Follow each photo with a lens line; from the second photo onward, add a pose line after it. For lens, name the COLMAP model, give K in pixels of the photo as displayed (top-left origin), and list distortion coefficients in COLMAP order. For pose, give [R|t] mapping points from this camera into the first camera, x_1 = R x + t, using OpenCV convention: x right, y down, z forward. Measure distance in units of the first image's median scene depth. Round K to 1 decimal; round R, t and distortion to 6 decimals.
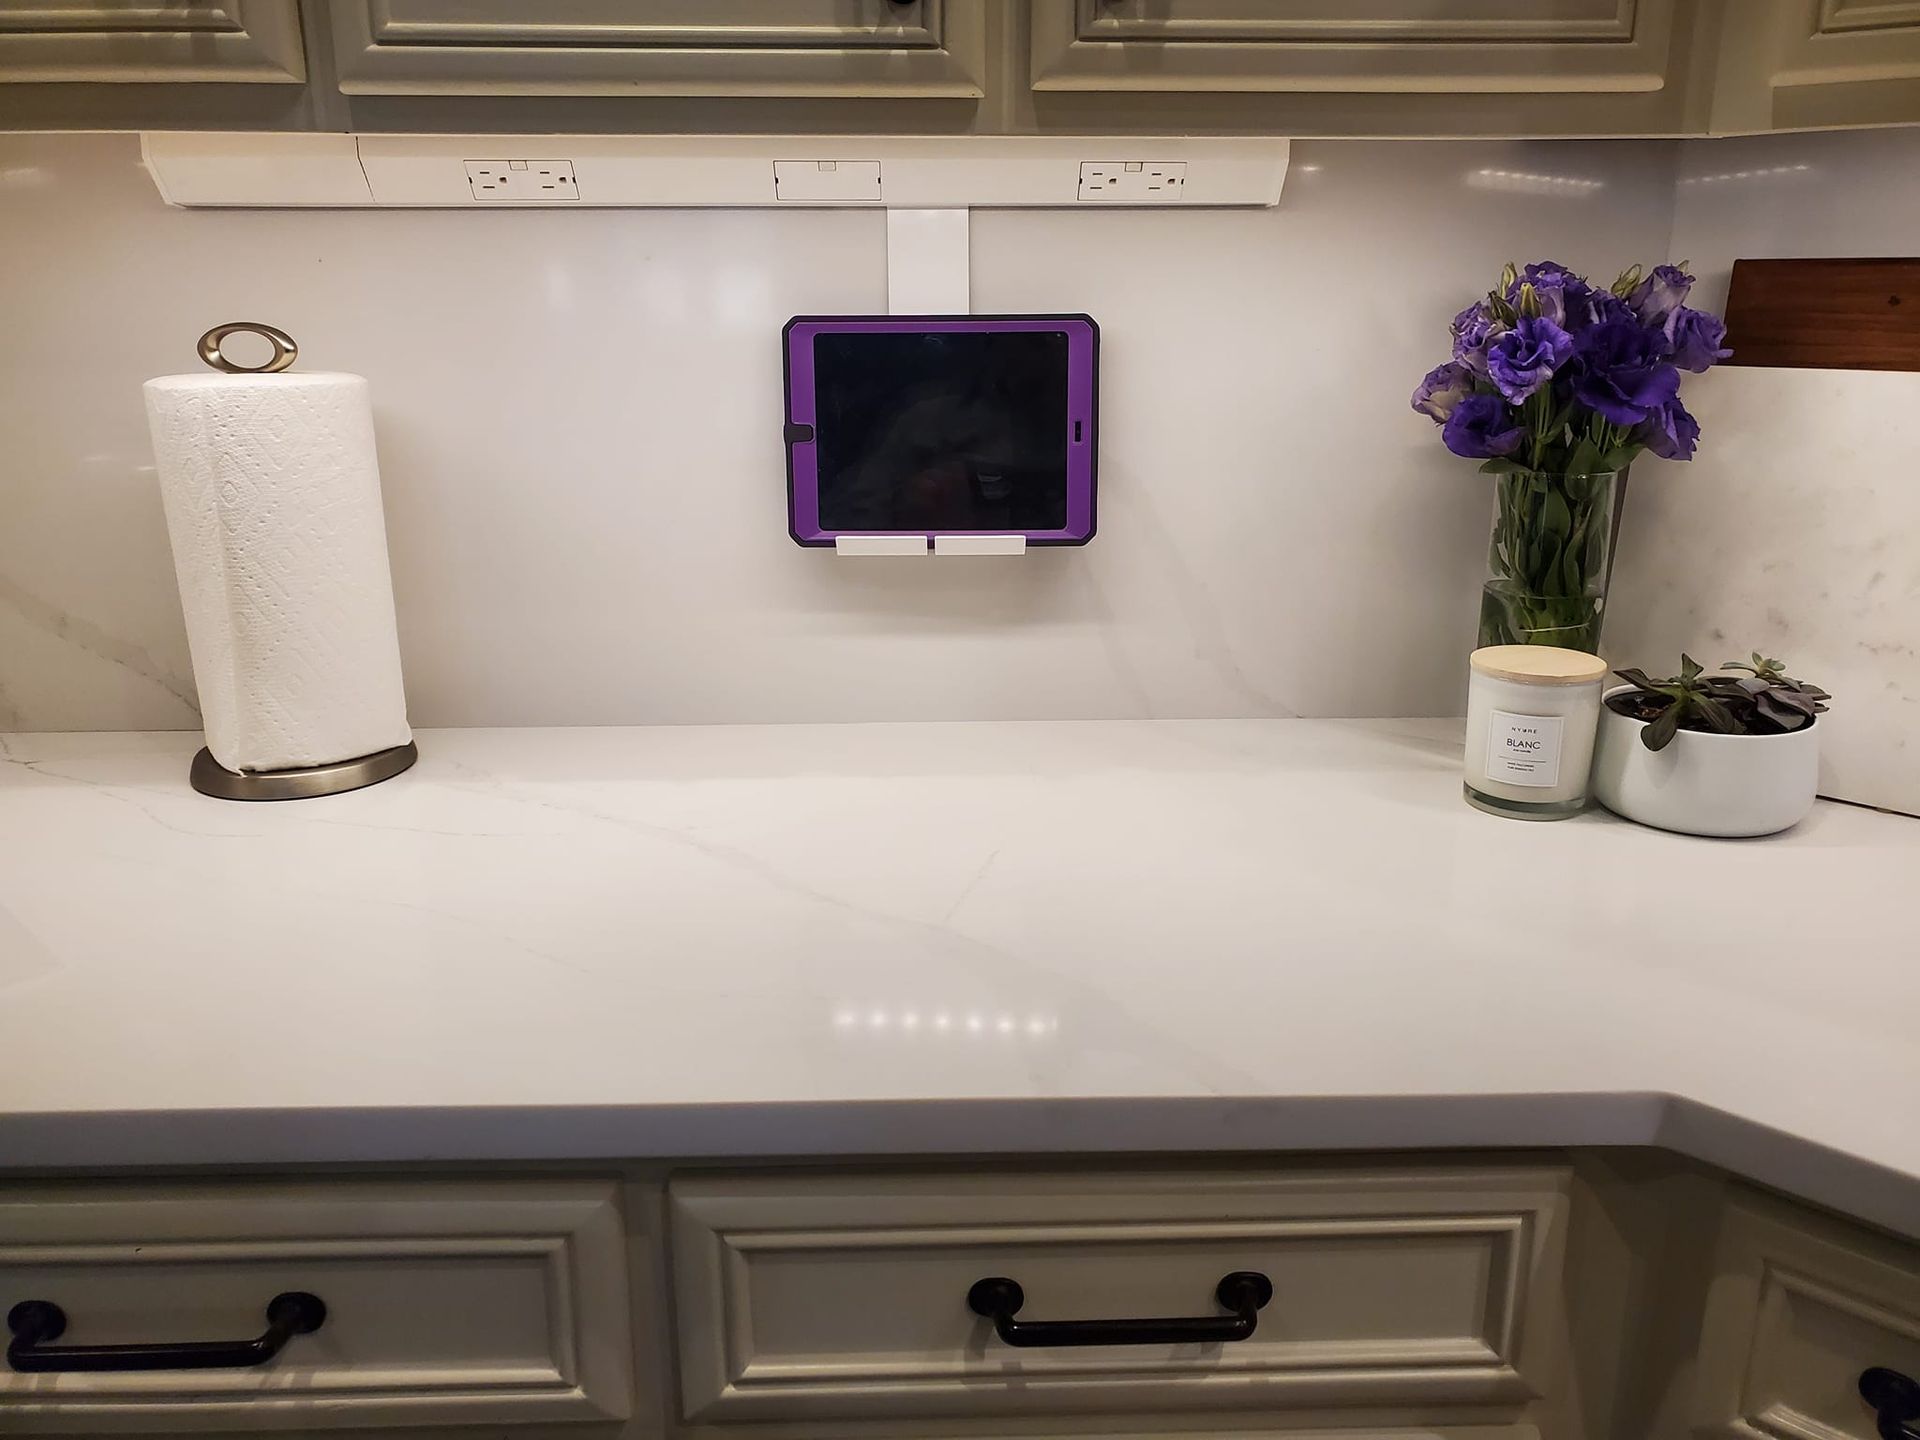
lens RADIAL K [[1486.6, 0, 960.0], [0, 1486.6, 720.0], [0, 0, 1]] dist [-0.001414, -0.000824]
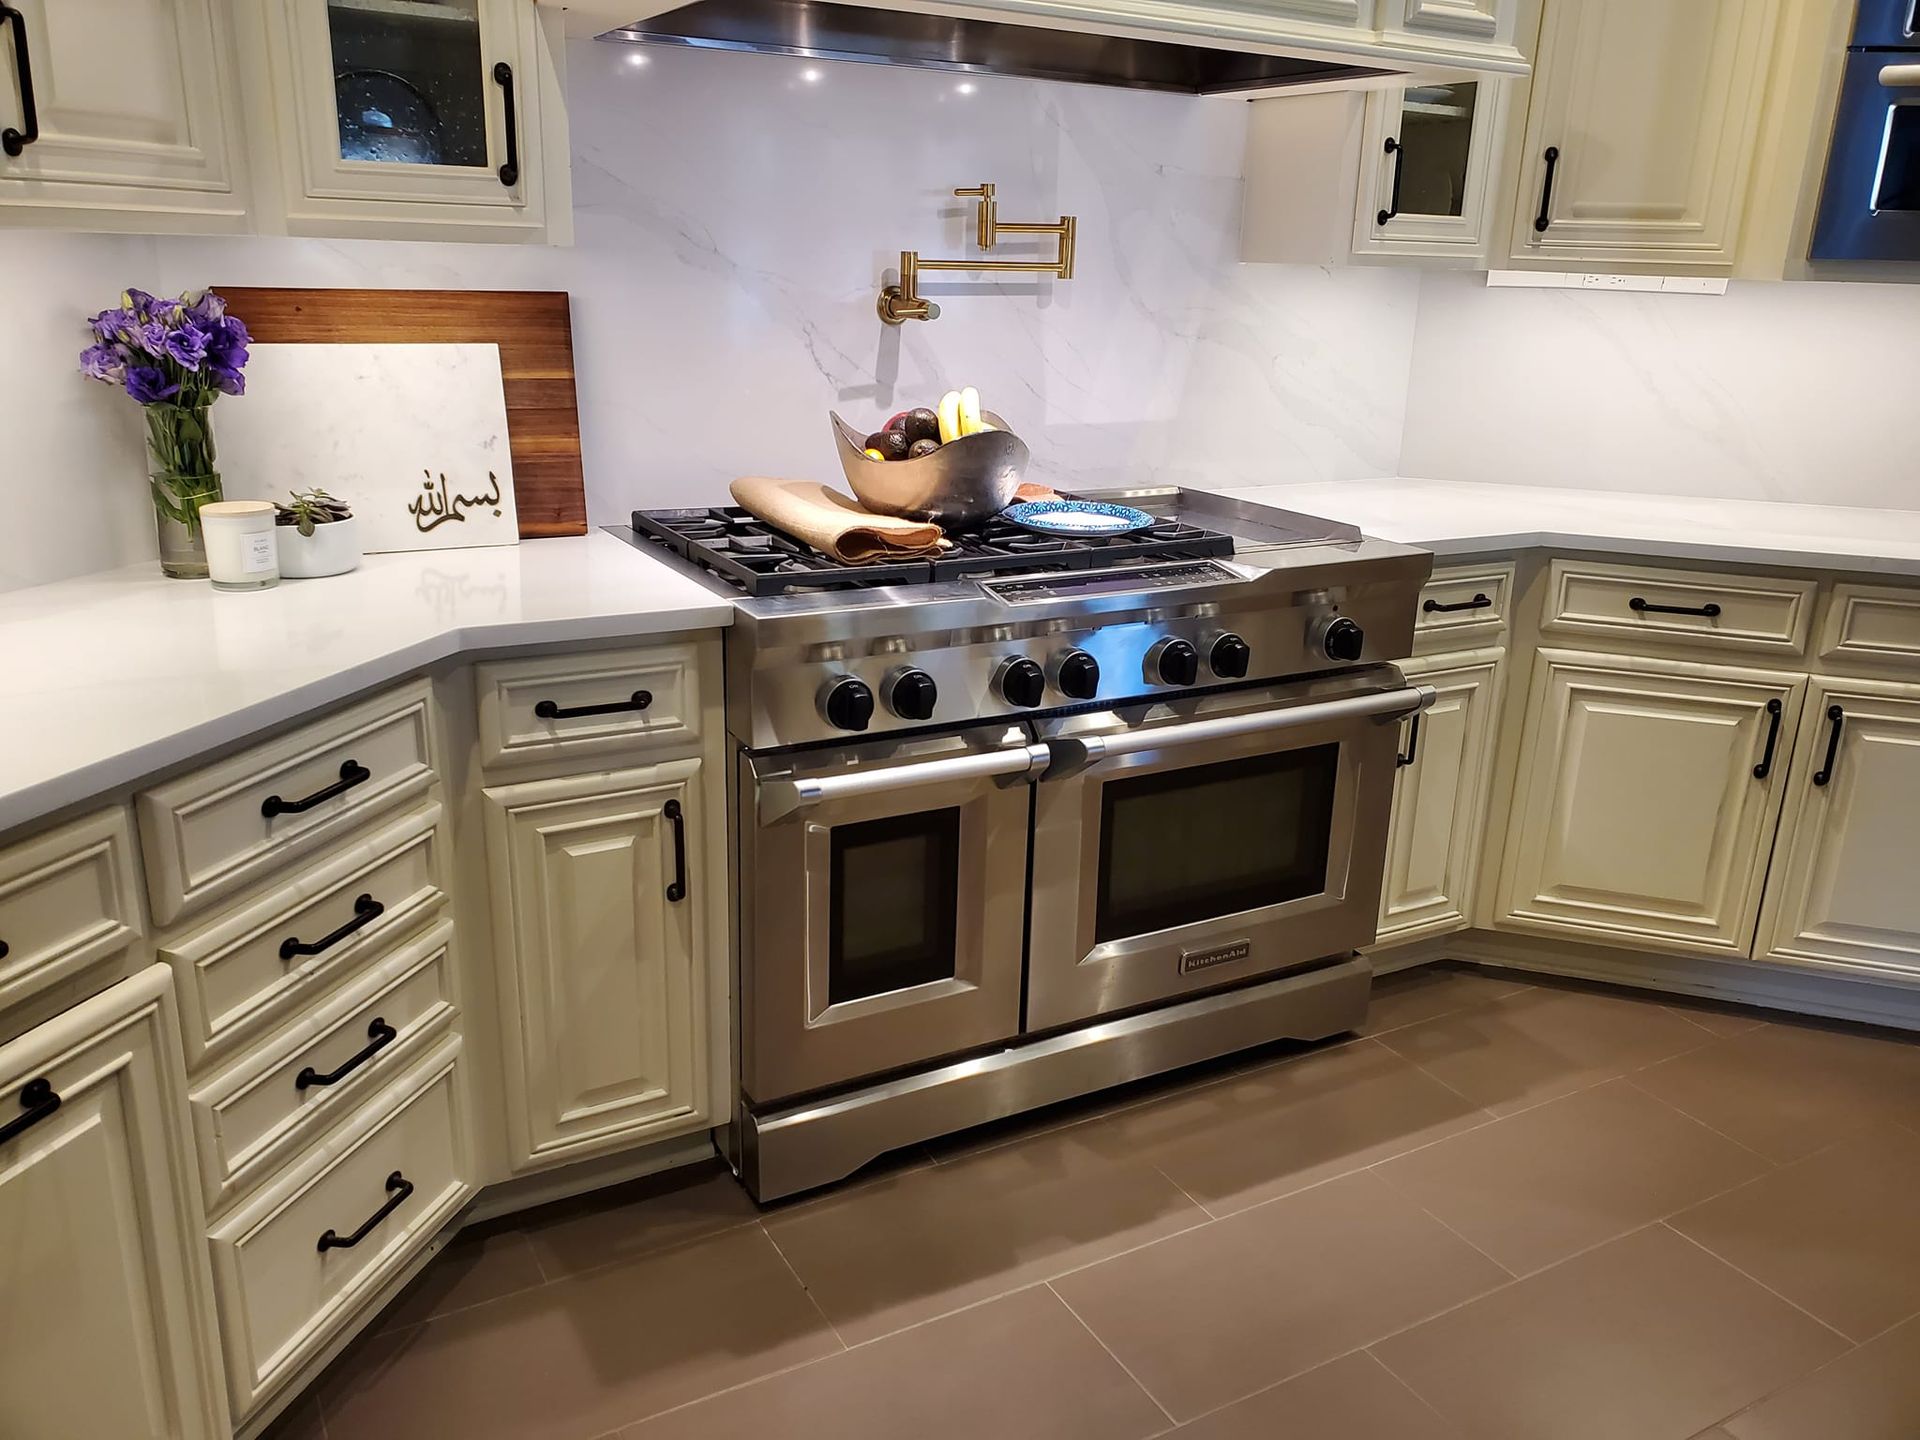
lens RADIAL K [[1486.6, 0, 960.0], [0, 1486.6, 720.0], [0, 0, 1]] dist [-0.001414, -0.000824]
pose [[0.304167, -0.273551, 0.912498, -1.542252], [0.239515, 0.949073, 0.204677, 0.073473], [-0.922017, 0.156301, 0.354196, -0.654185]]
